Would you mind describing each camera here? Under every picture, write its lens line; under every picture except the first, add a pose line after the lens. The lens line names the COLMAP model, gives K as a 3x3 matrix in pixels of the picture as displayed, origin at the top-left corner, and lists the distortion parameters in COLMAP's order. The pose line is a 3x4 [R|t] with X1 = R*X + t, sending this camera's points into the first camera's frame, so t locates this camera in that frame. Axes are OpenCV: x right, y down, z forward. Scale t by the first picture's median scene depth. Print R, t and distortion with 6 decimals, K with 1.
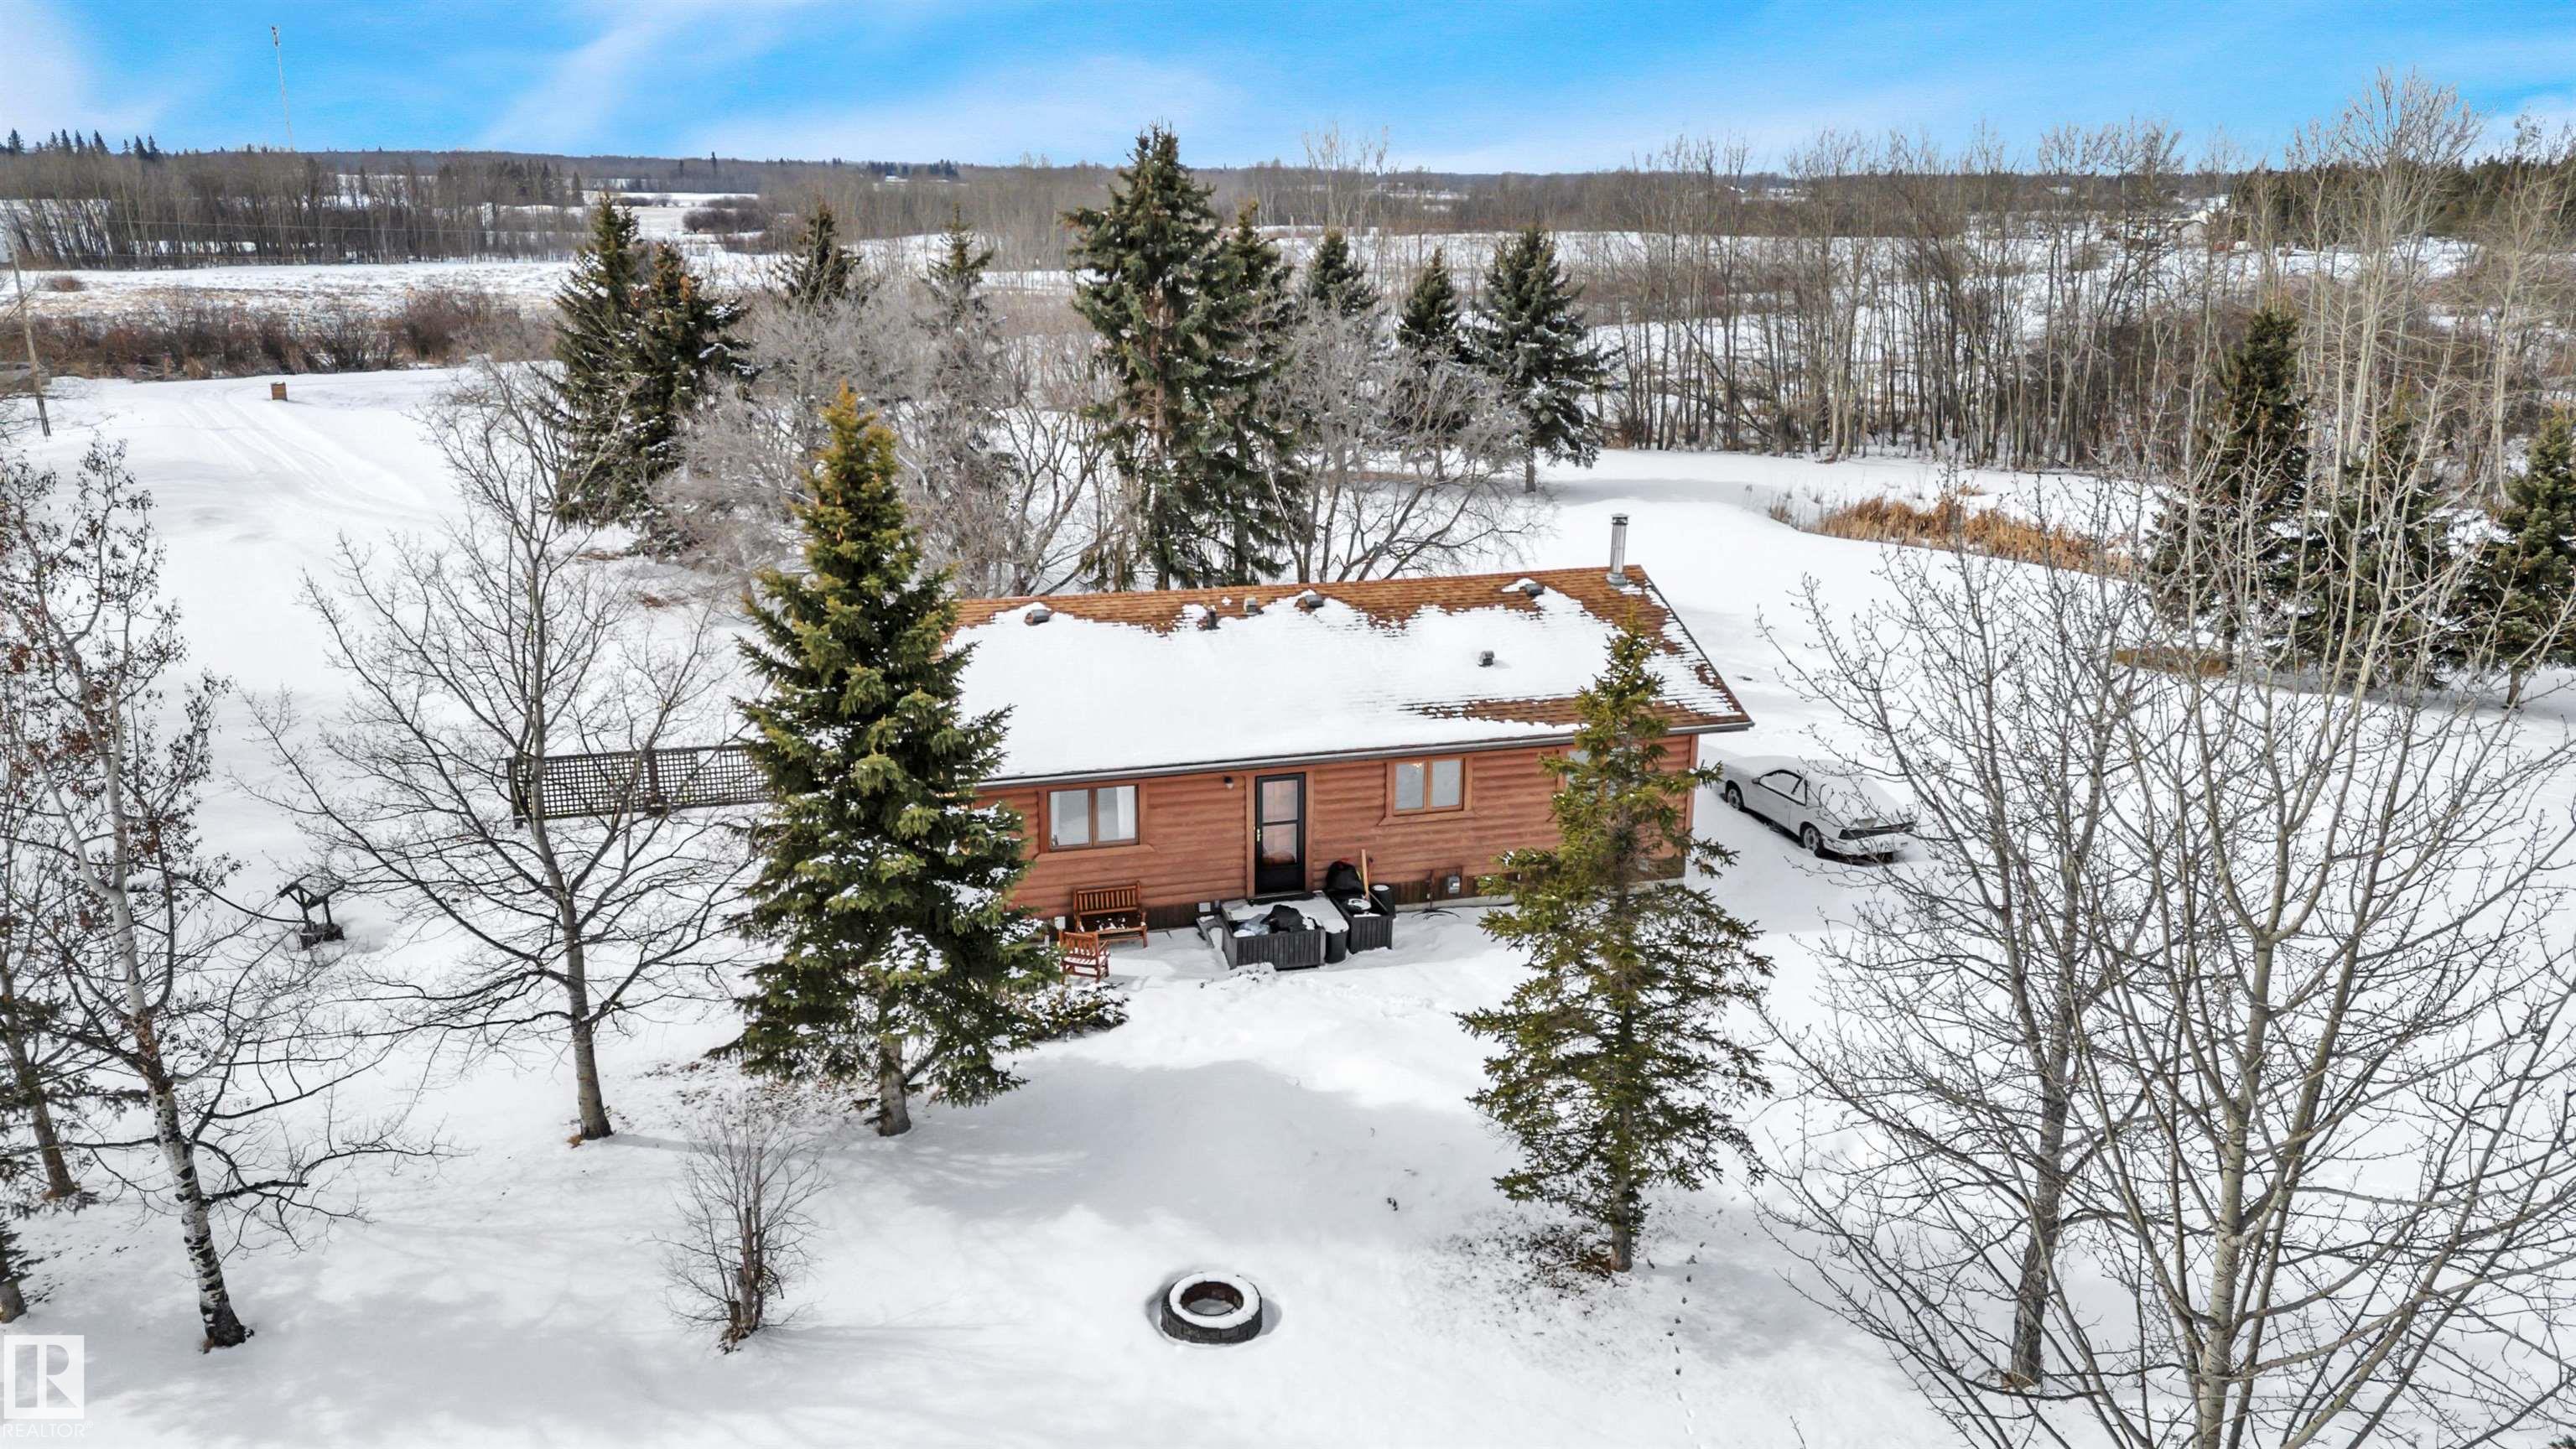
lens RADIAL K [[1749.3, 0, 1288.0], [0, 1749.3, 724.5], [0, 0, 1]] dist [0.078936, -0.071149]
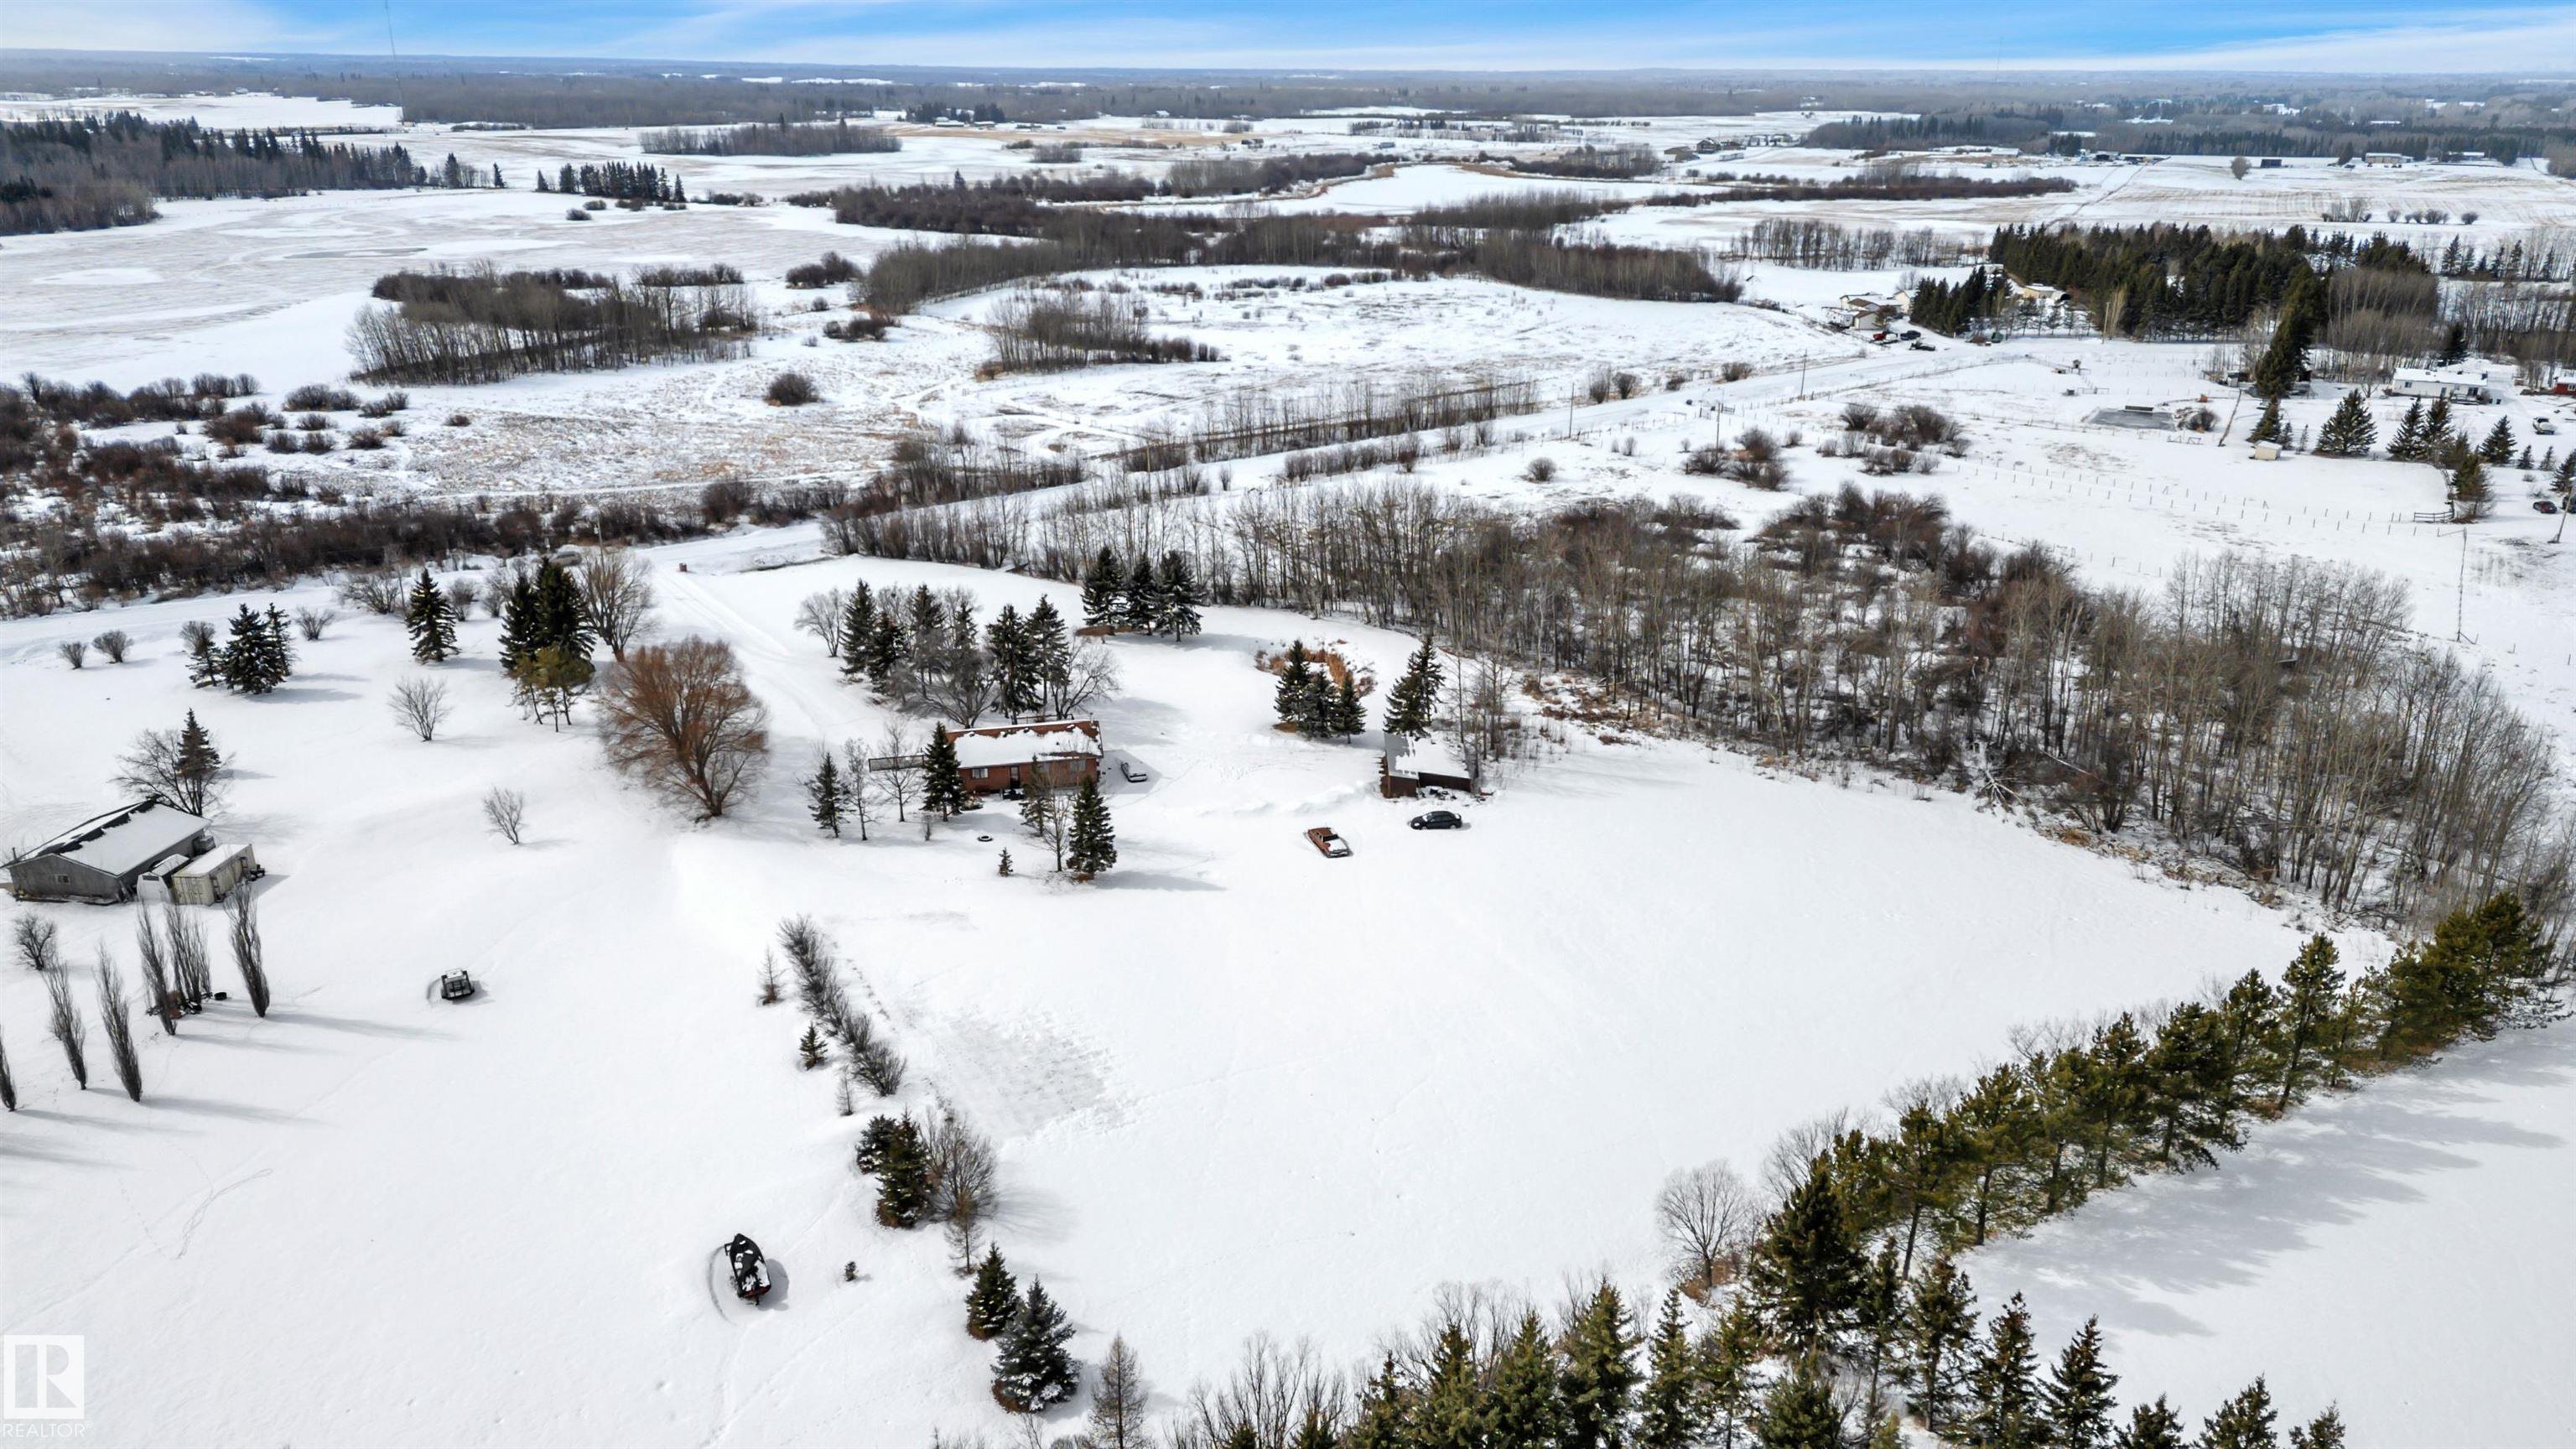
lens RADIAL K [[1749.3, 0, 1288.0], [0, 1749.3, 724.5], [0, 0, 1]] dist [0.078936, -0.071149]
pose [[0.999644, 0.012169, -0.023740, 1.095311], [-0.010803, 0.998325, 0.056842, -0.471846], [0.024392, -0.056565, 0.998101, -4.985513]]
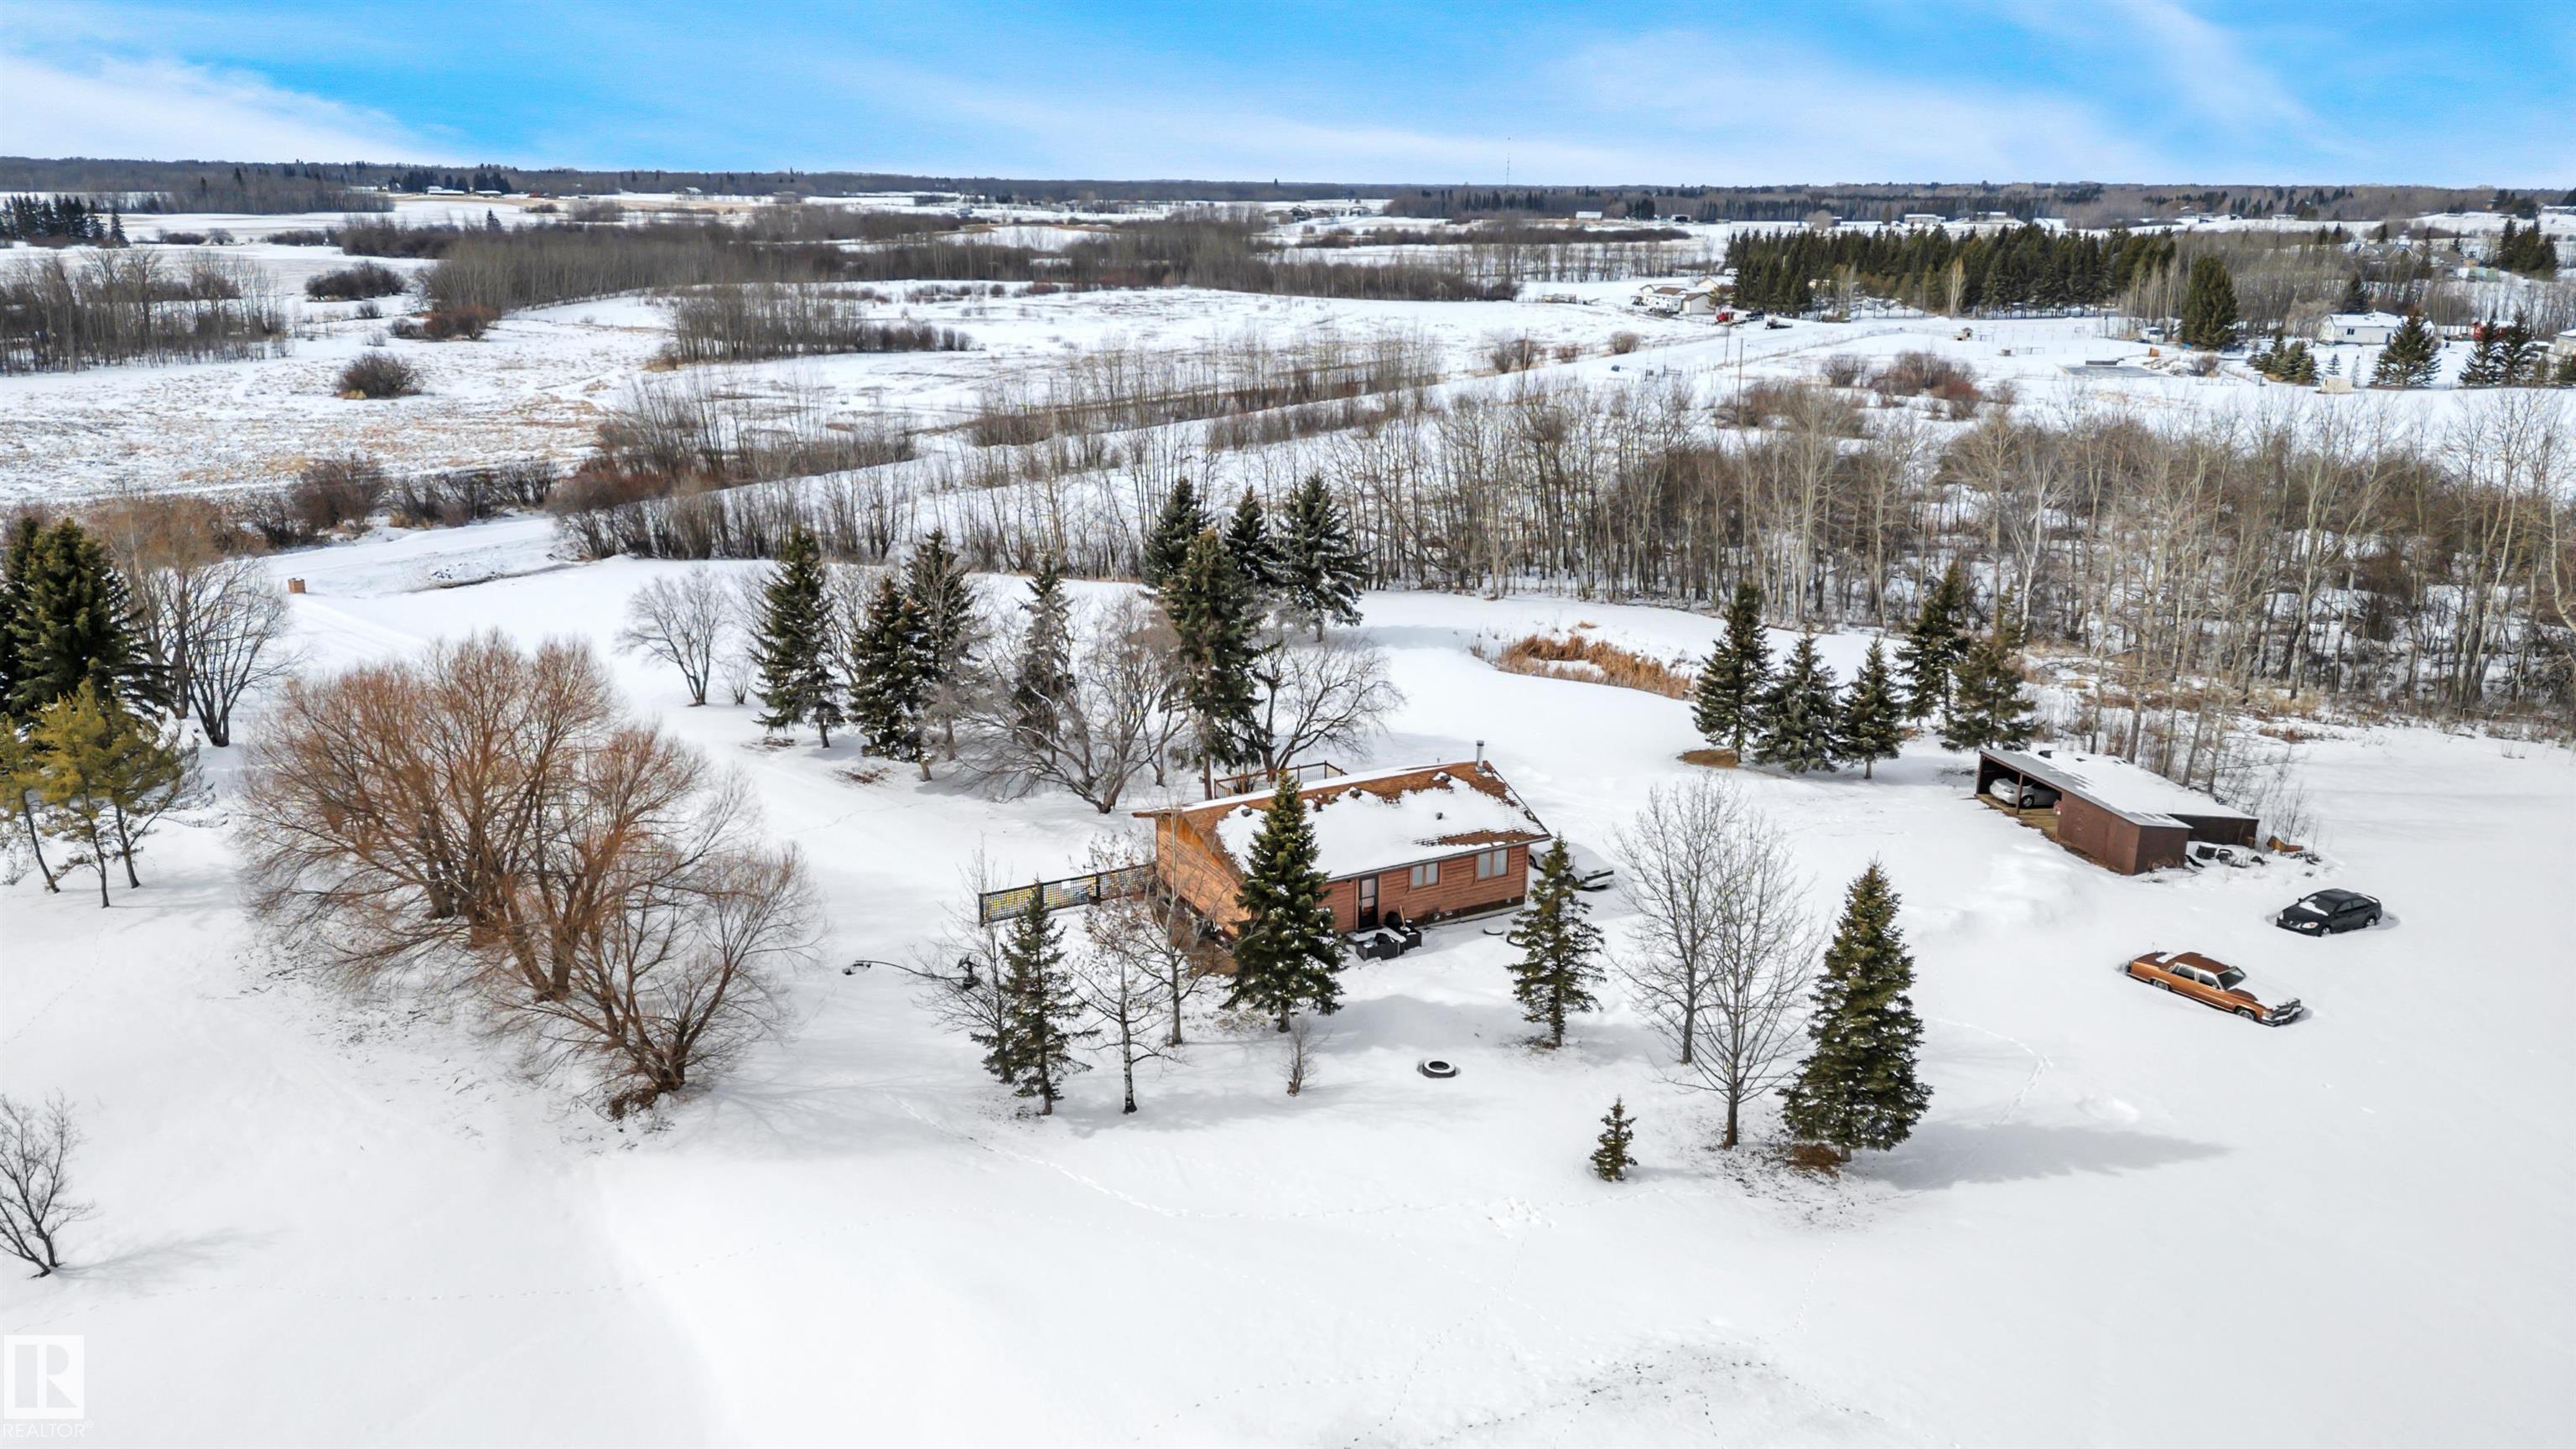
lens RADIAL K [[1749.3, 0, 1288.0], [0, 1749.3, 724.5], [0, 0, 1]] dist [0.078936, -0.071149]
pose [[0.972576, -0.060275, 0.224640, -0.688784], [0.060152, 0.998162, 0.007395, -0.219122], [-0.224673, 0.006320, 0.974414, -1.387222]]
